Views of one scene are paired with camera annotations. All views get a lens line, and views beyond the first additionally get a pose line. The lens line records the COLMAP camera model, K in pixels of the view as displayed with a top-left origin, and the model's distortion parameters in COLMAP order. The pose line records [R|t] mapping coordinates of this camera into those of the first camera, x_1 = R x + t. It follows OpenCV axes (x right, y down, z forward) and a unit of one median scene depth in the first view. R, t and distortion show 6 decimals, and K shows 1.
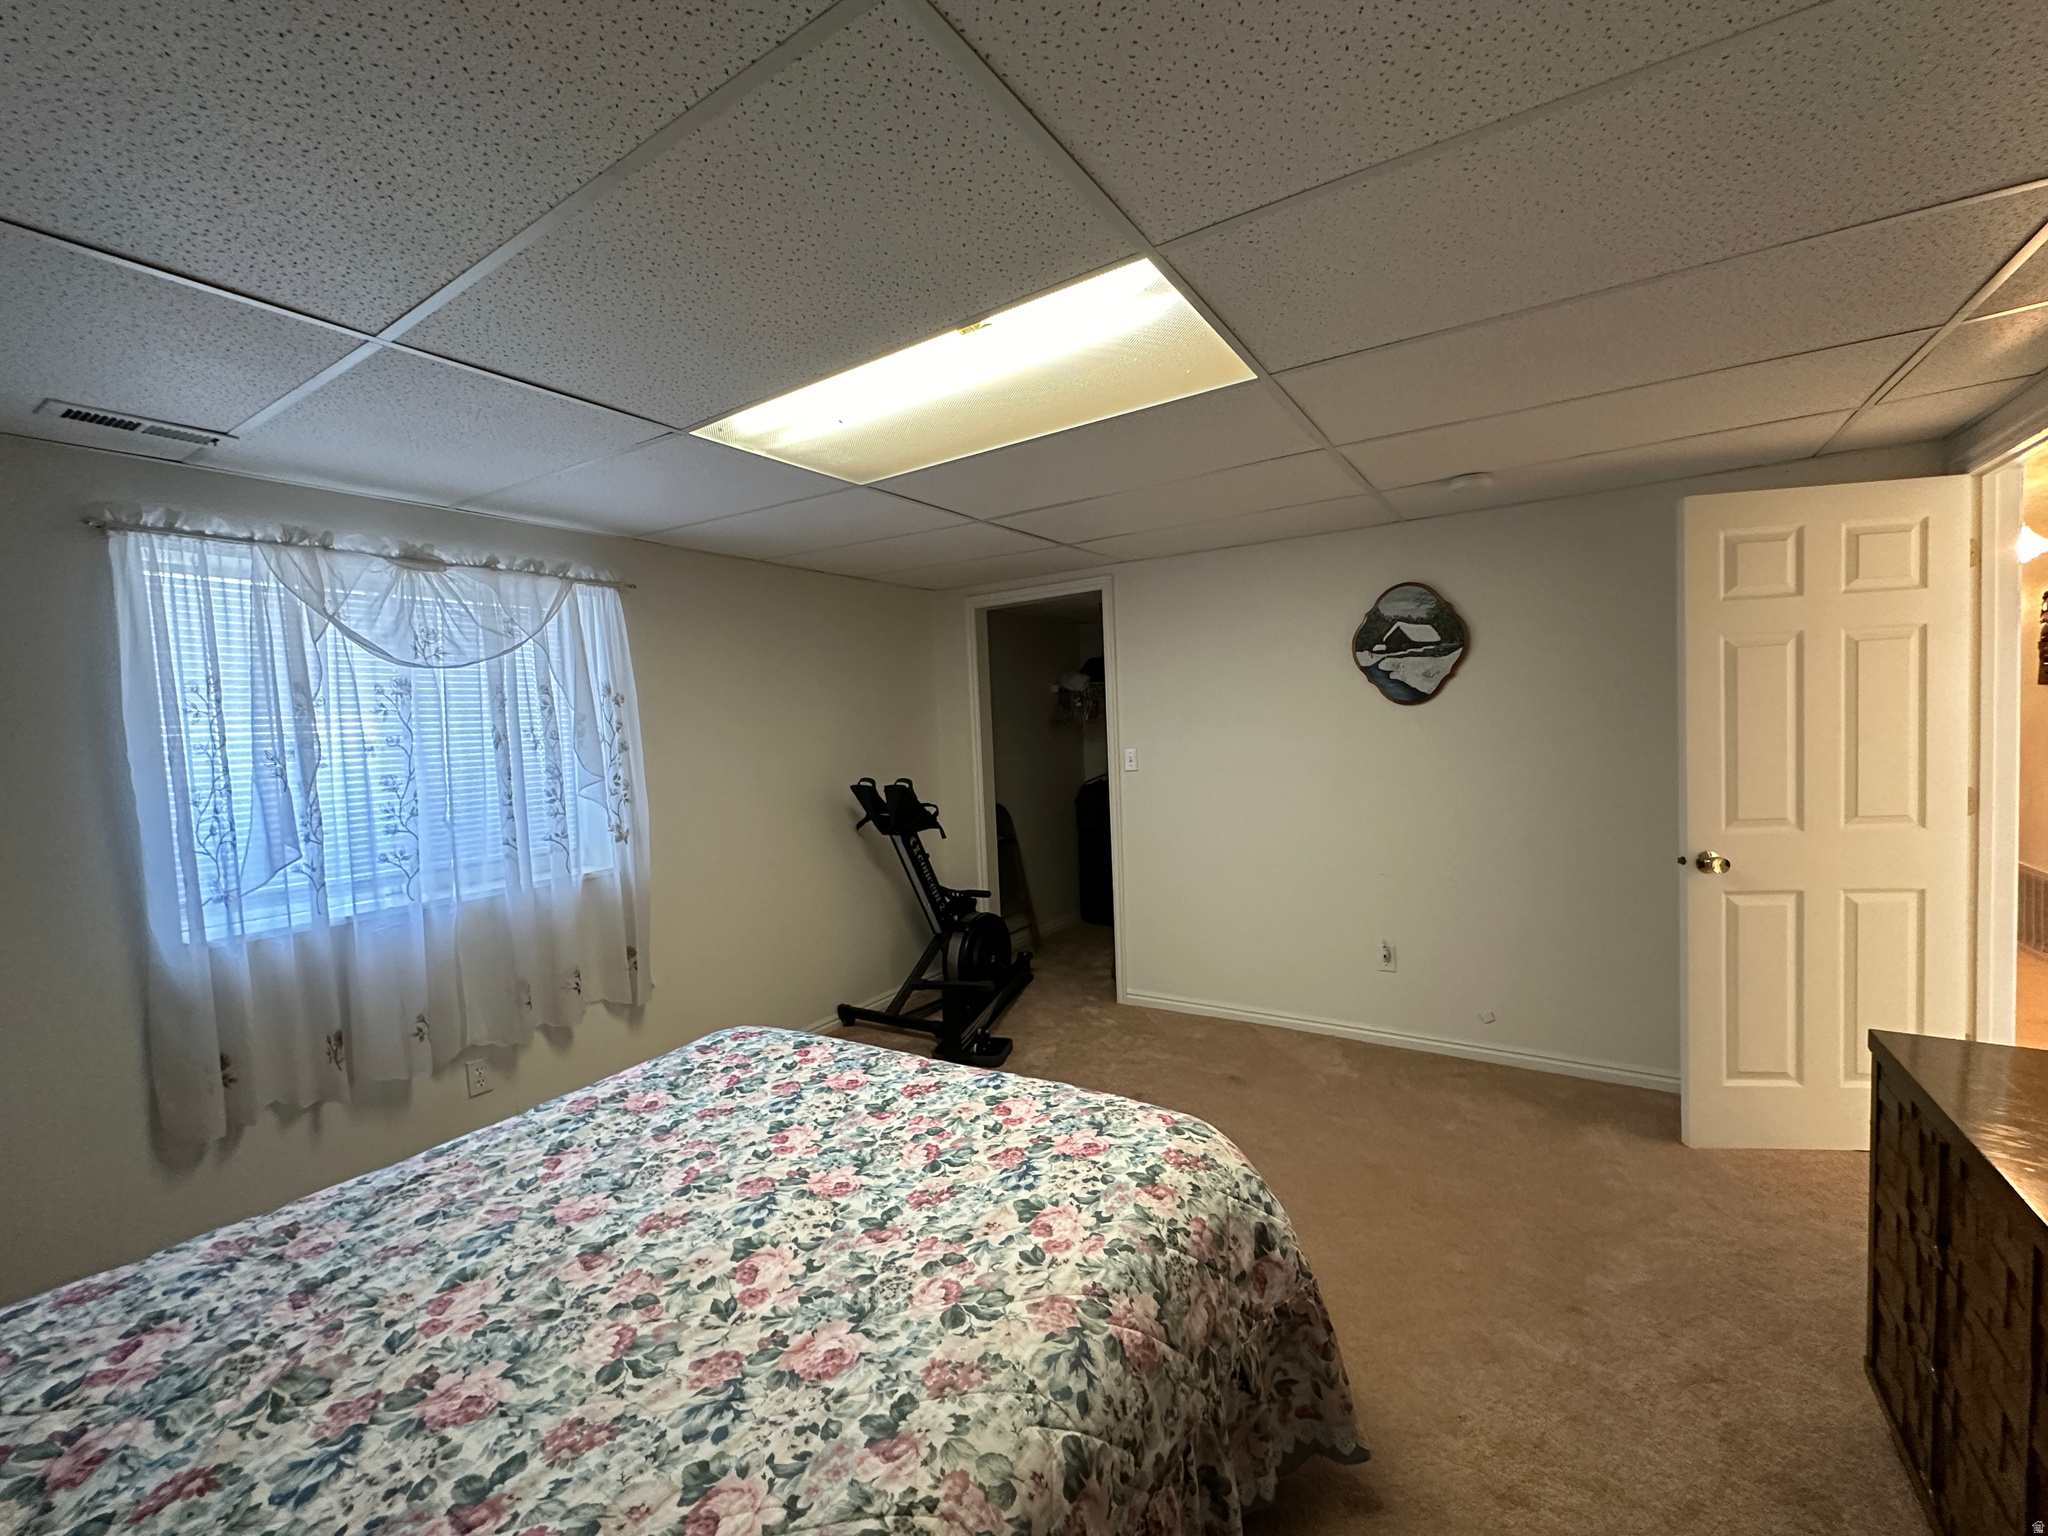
lens RADIAL K [[842.7, 0, 1026.7], [0, 842.7, 773.2], [0, 0, 1]] dist [-0.002810, 0.000349]
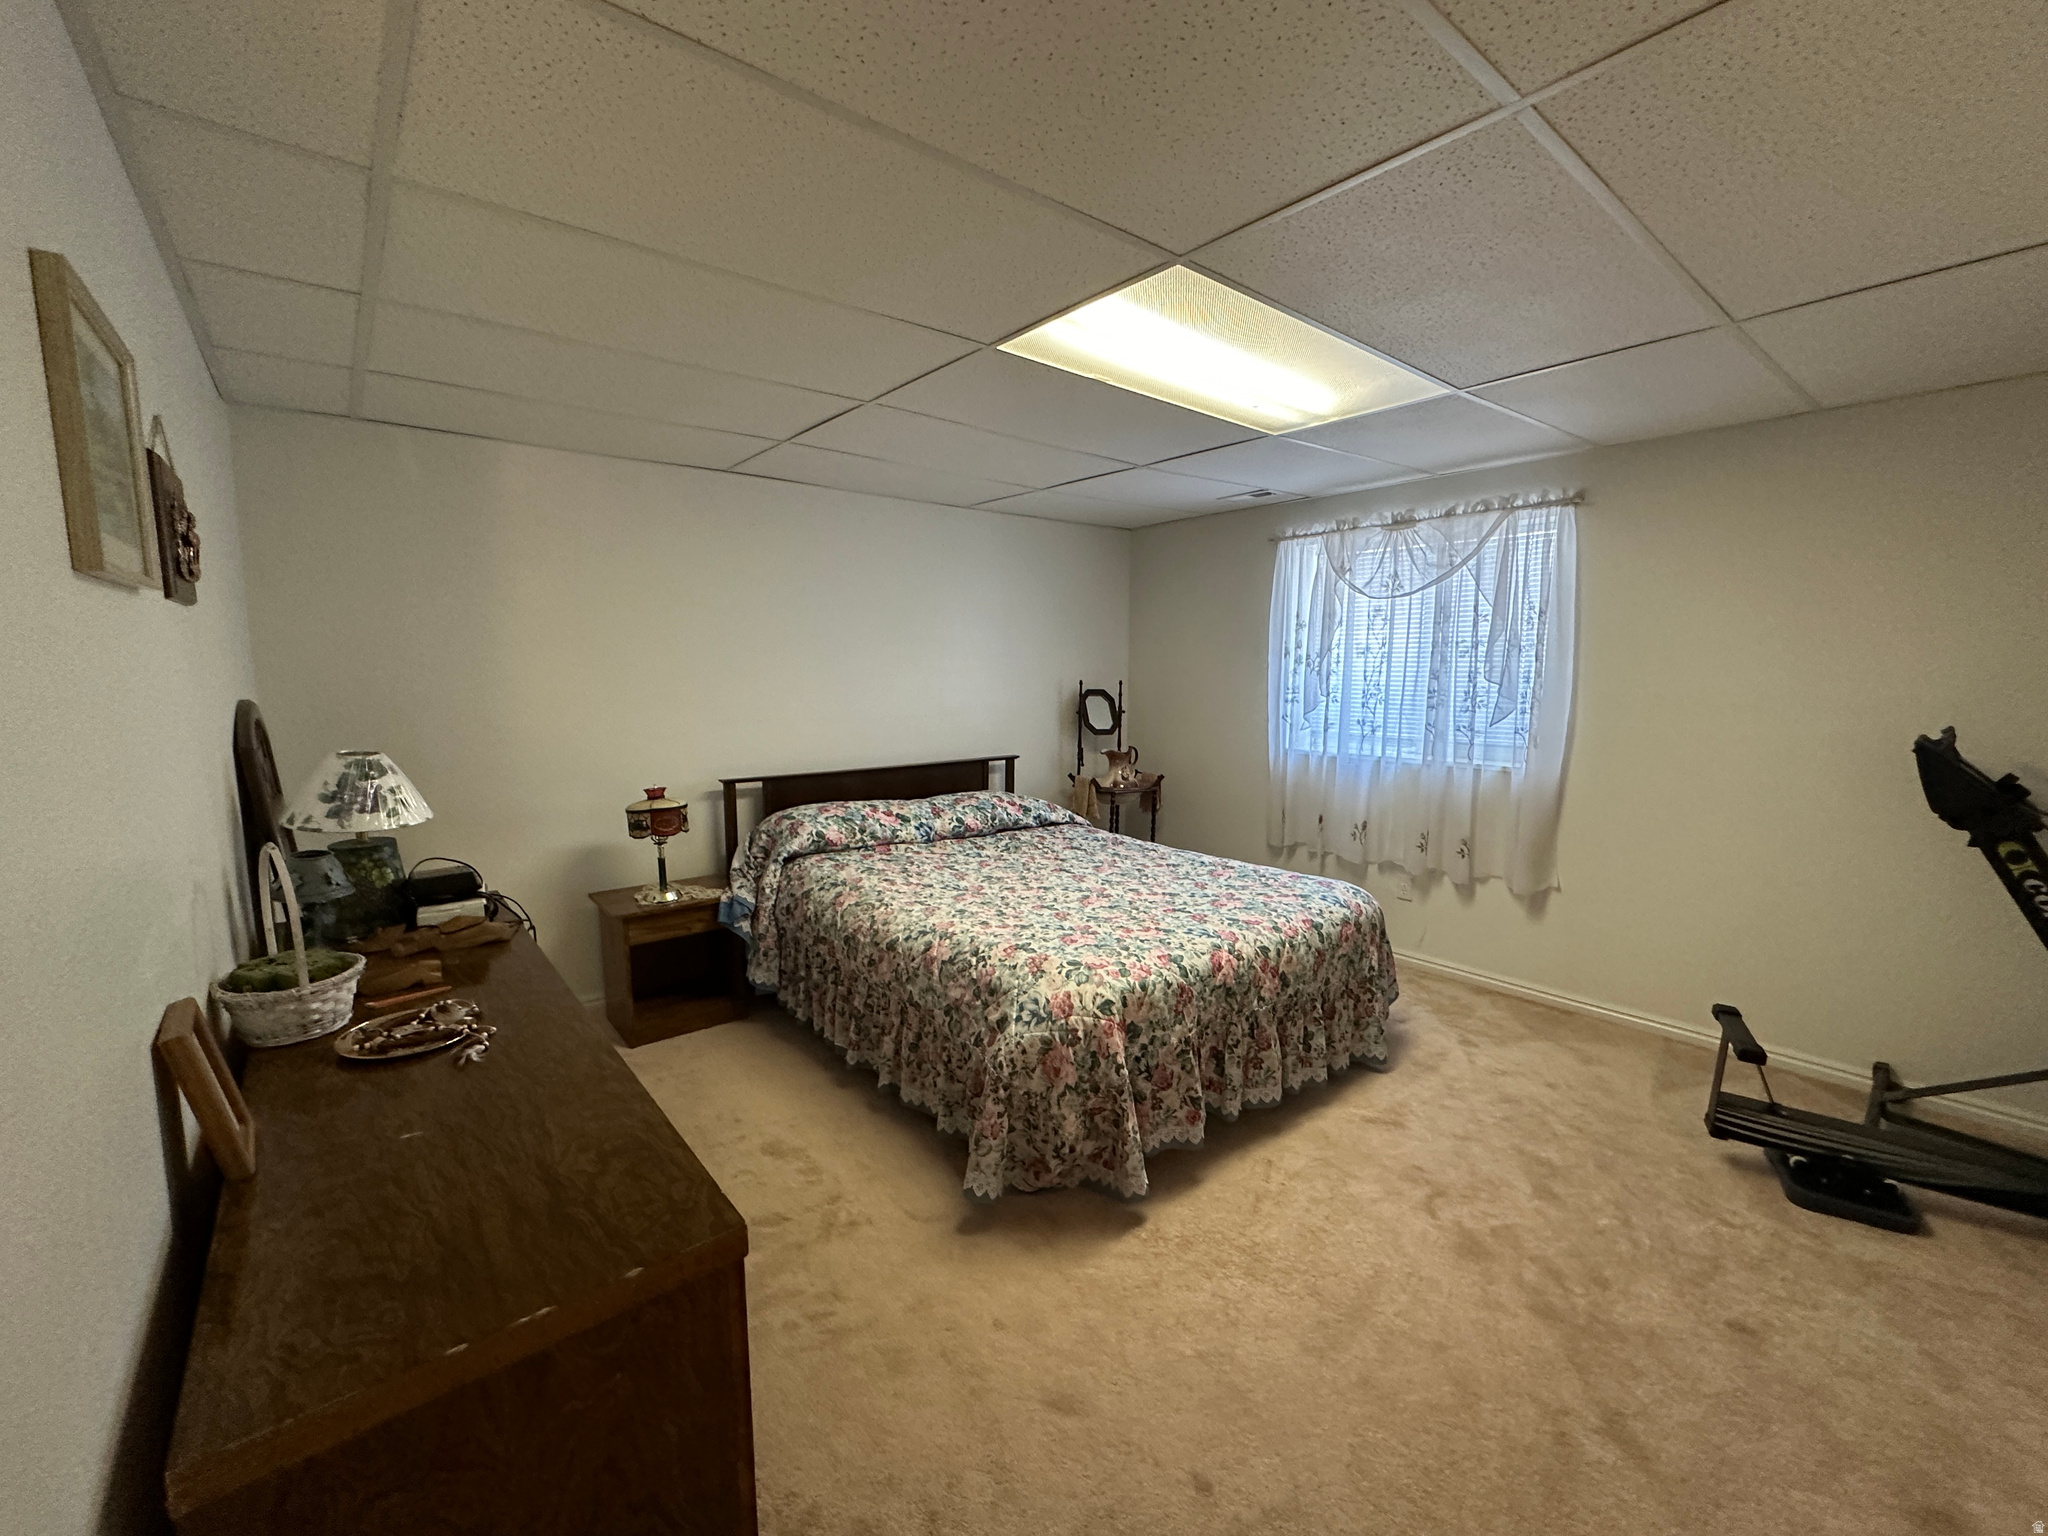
lens RADIAL K [[842.7, 0, 1024.1], [0, 842.7, 770.7], [0, 0, 1]] dist [-0.002810, 0.000349]
pose [[-0.297881, 0.168083, -0.939689, 1.142117], [-0.042676, 0.981048, 0.189009, -0.099519], [0.953649, 0.096404, -0.285062, 1.040555]]
